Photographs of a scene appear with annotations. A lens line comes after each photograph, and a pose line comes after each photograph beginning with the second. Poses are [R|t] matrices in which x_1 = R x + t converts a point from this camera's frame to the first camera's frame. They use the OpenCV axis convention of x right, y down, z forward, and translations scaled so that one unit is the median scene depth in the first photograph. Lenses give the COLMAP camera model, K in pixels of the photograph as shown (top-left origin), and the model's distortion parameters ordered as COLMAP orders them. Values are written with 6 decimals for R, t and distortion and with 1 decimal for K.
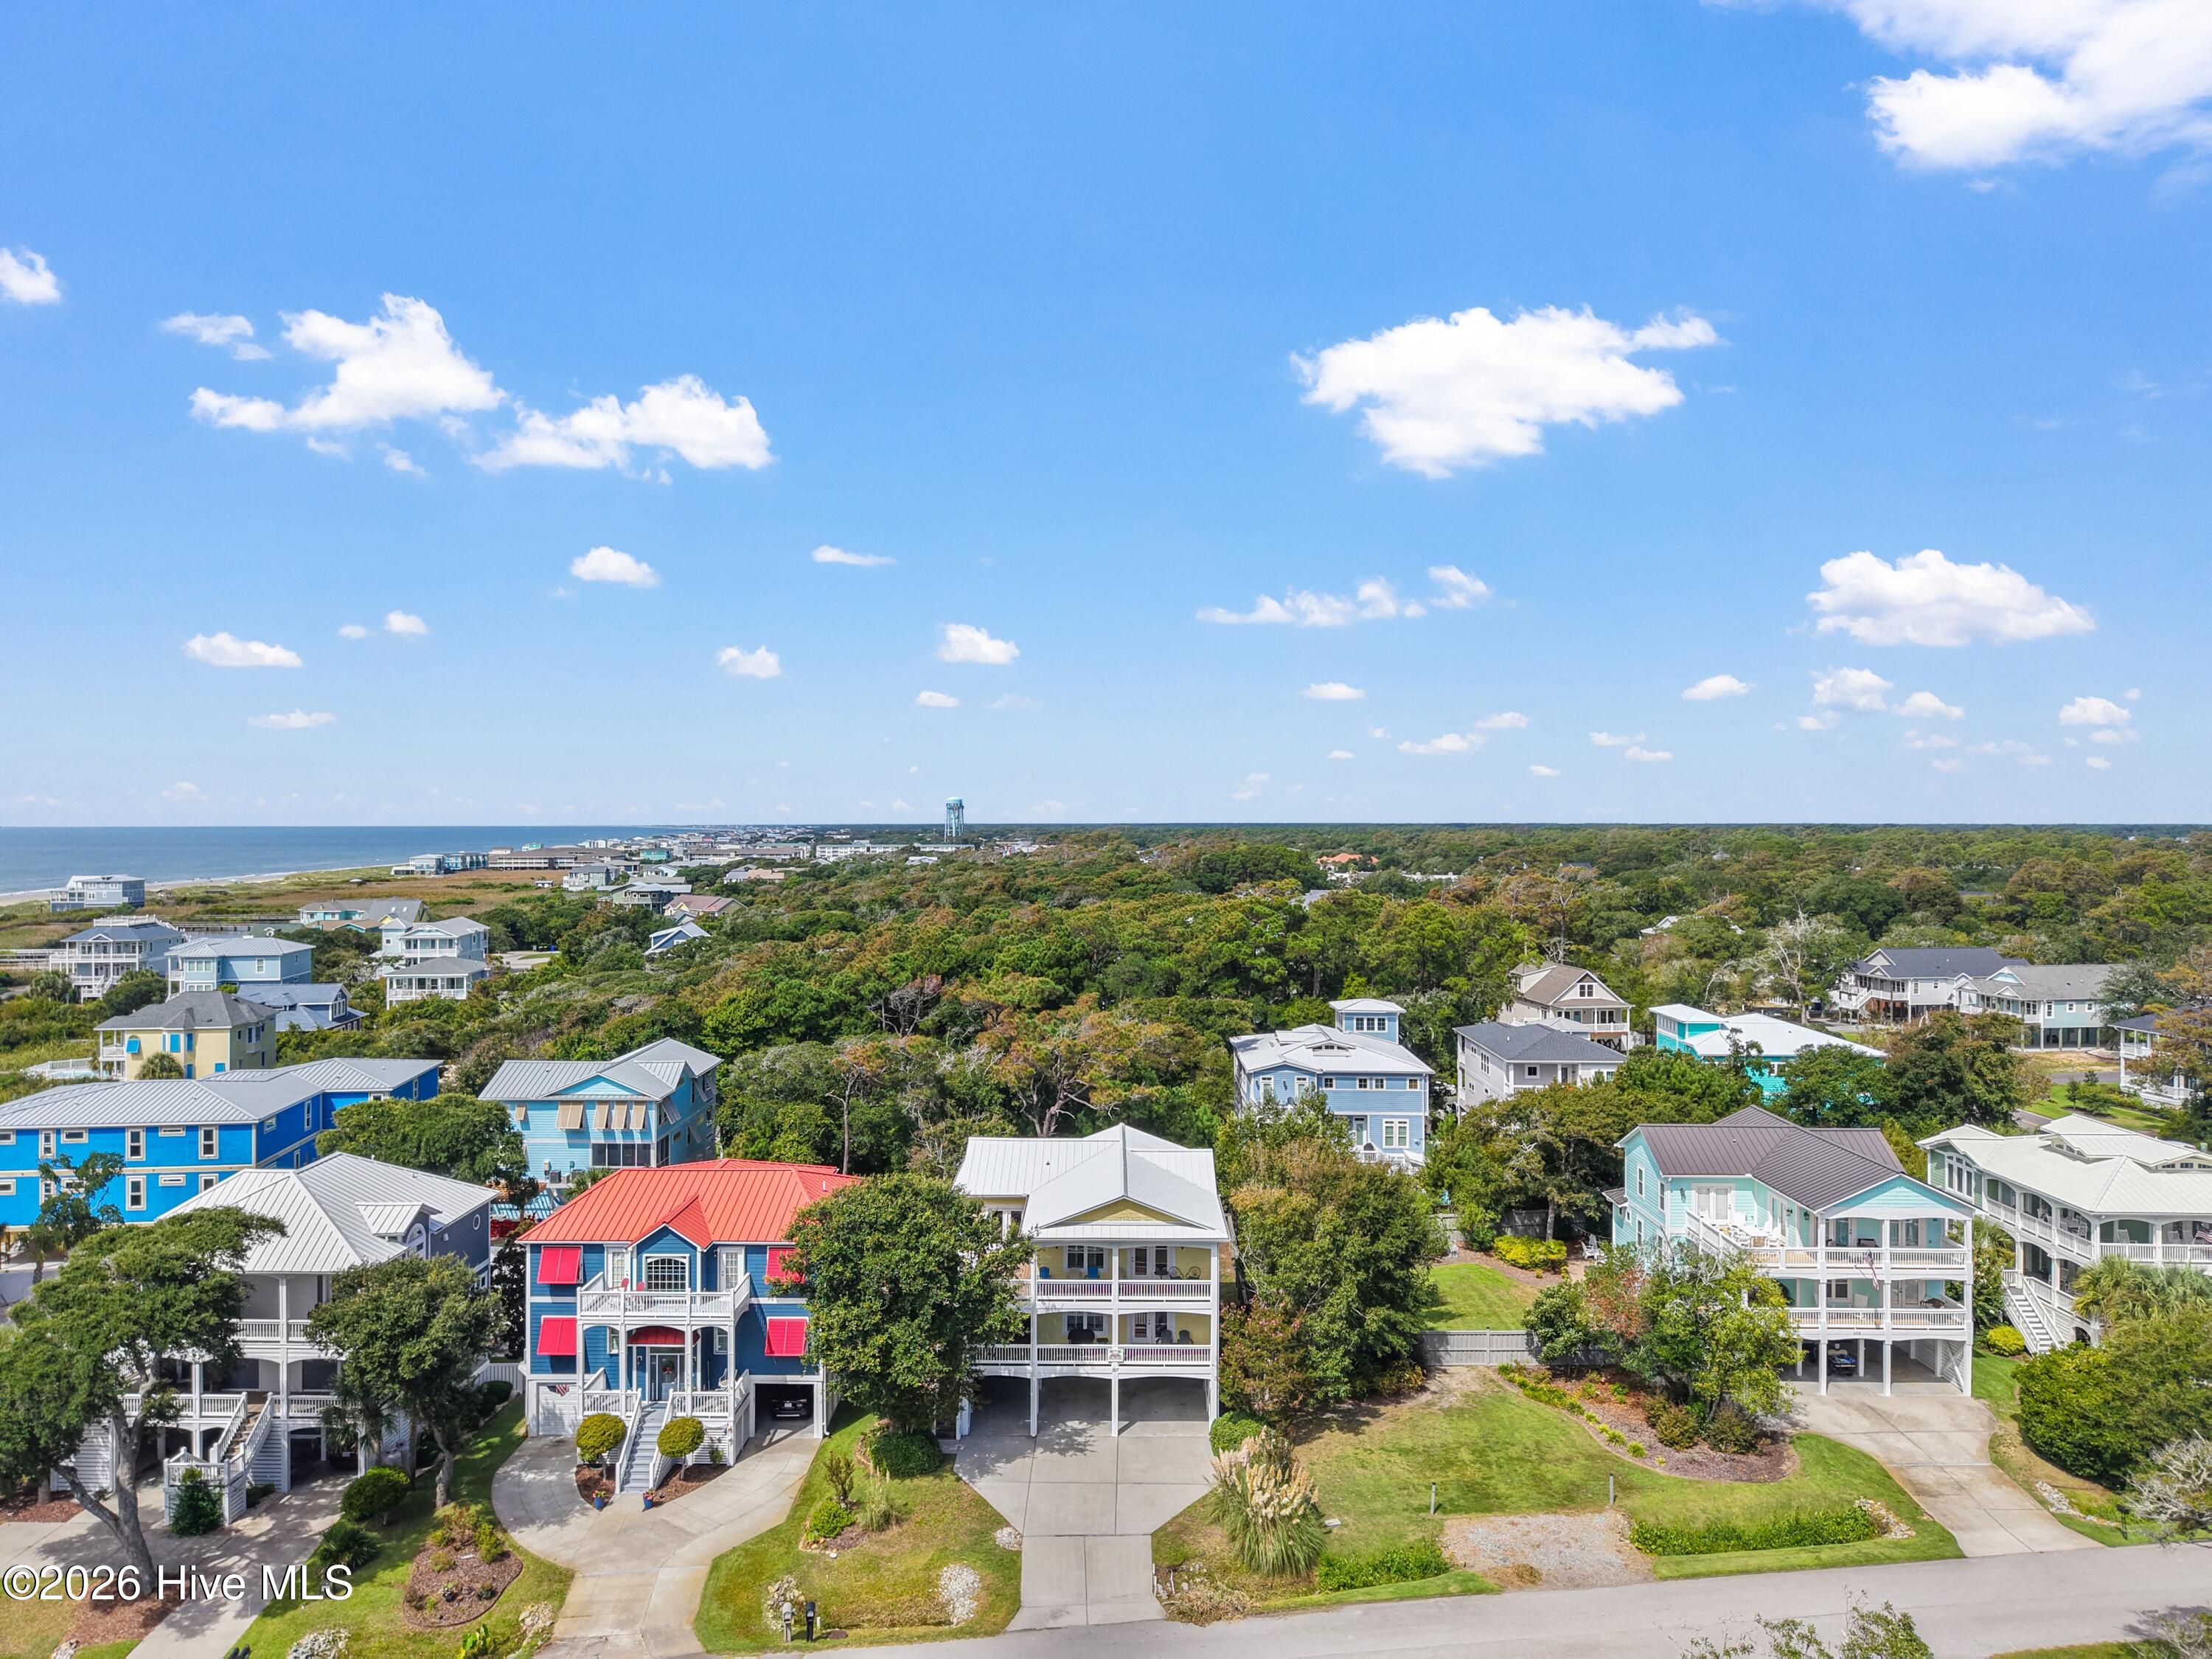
lens RADIAL K [[1477.7, 0, 1097.3], [0, 1477.7, 821.3], [0, 0, 1]] dist [0.036225, -0.038124]
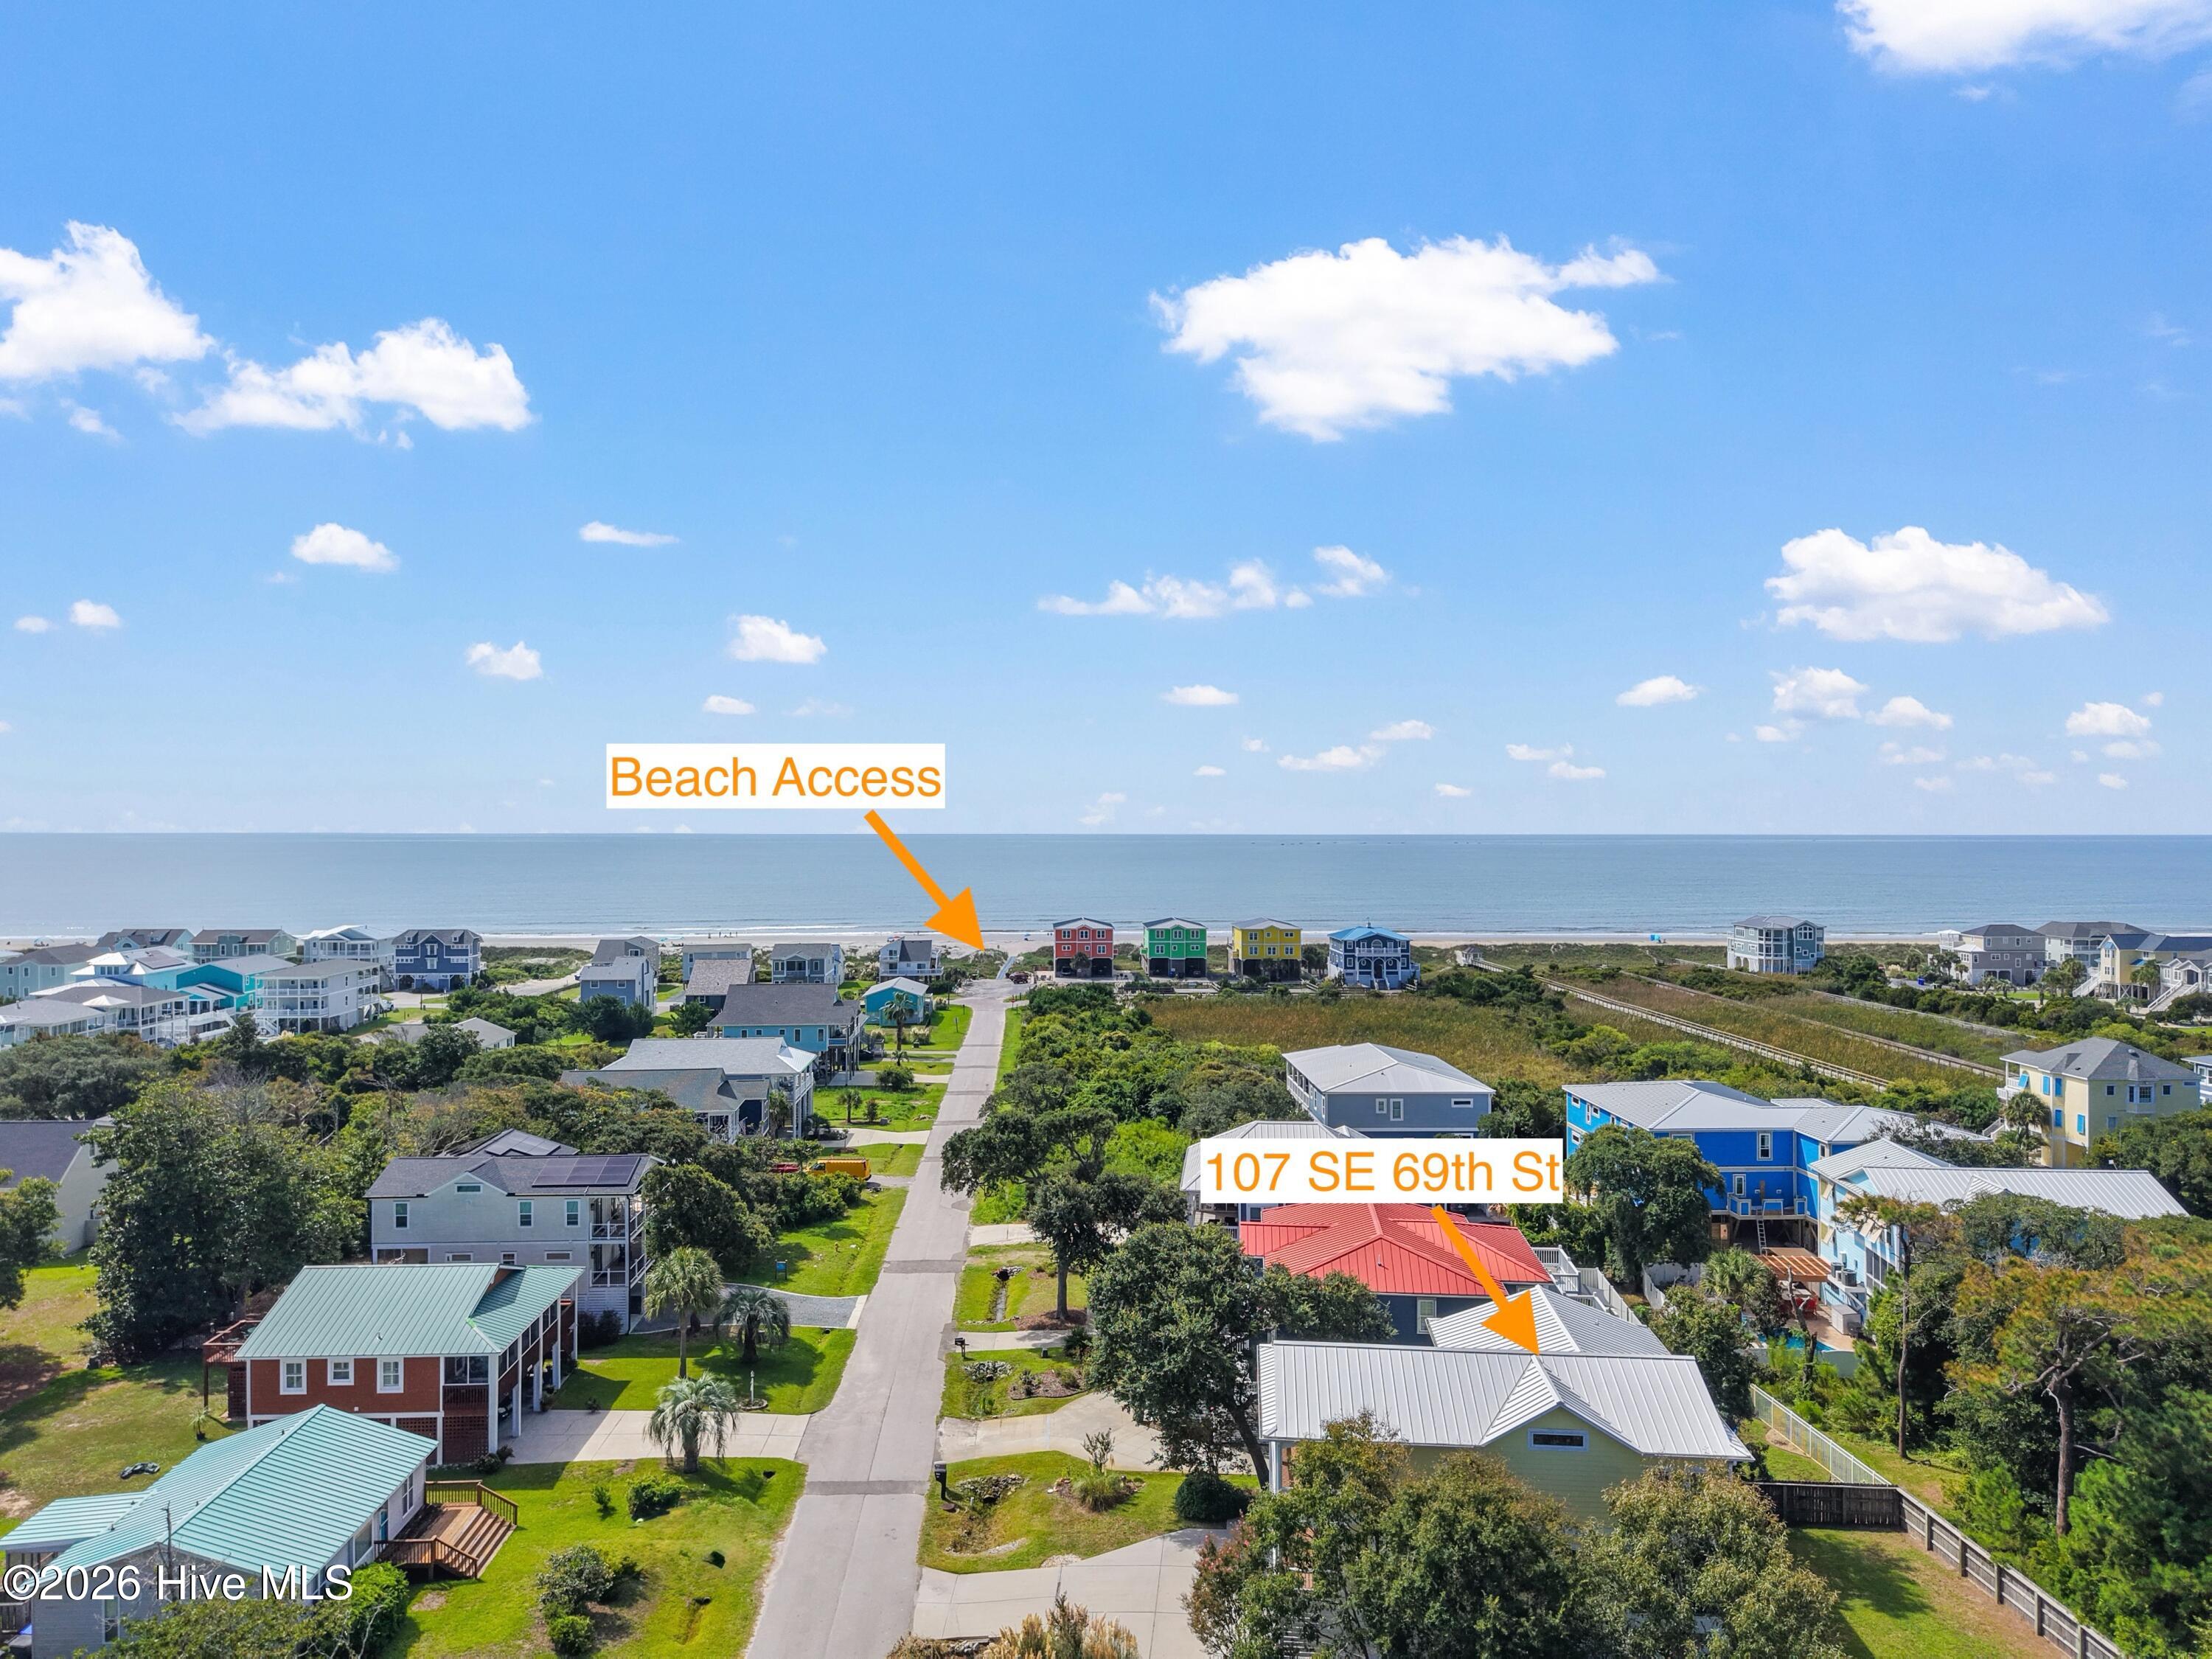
lens RADIAL K [[1477.8, 0, 1097.5], [0, 1477.8, 826.6], [0, 0, 1]] dist [0.030796, -0.030723]
pose [[-0.078768, -0.000160, -0.996893, 0.827300], [-0.002484, 0.999997, 0.000036, -0.042420], [0.996890, 0.002479, -0.078768, 0.902783]]
